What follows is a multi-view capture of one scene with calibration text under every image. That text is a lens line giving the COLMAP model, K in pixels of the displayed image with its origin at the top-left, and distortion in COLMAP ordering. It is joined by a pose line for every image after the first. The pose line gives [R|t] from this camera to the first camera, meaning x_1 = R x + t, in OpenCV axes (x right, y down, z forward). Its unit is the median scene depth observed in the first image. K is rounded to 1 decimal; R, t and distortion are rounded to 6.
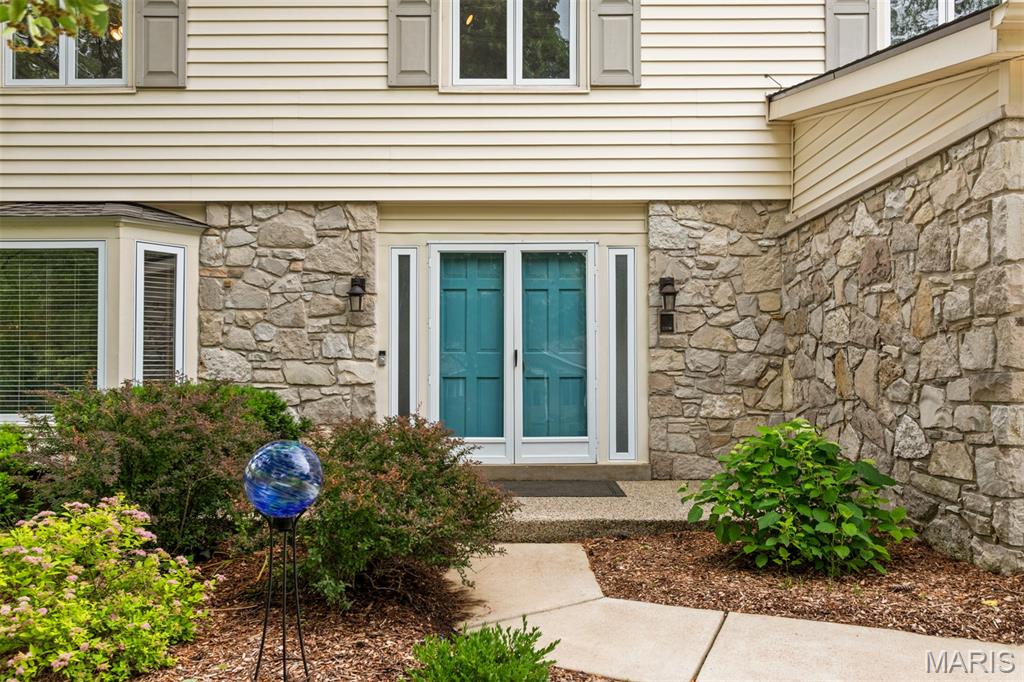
lens RADIAL K [[786.1, 0, 585.0], [0, 786.1, 374.4], [0, 0, 1]] dist [0.016405, 0.007391]
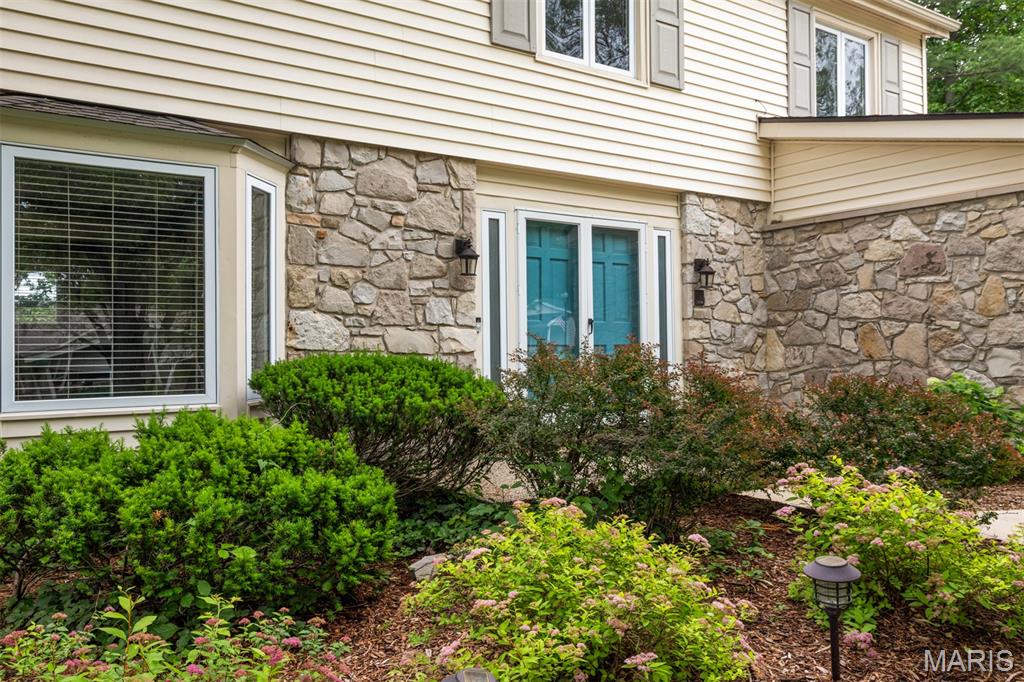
lens RADIAL K [[767.8, 0, 513.0], [0, 767.8, 341.2], [0, 0, 1]] dist [0.010689, -0.002231]
pose [[0.830743, 0.000418, 0.556656, -0.746806], [0.003004, 0.999982, -0.005234, 0.003880], [-0.556648, 0.006020, 0.830727, 0.207250]]
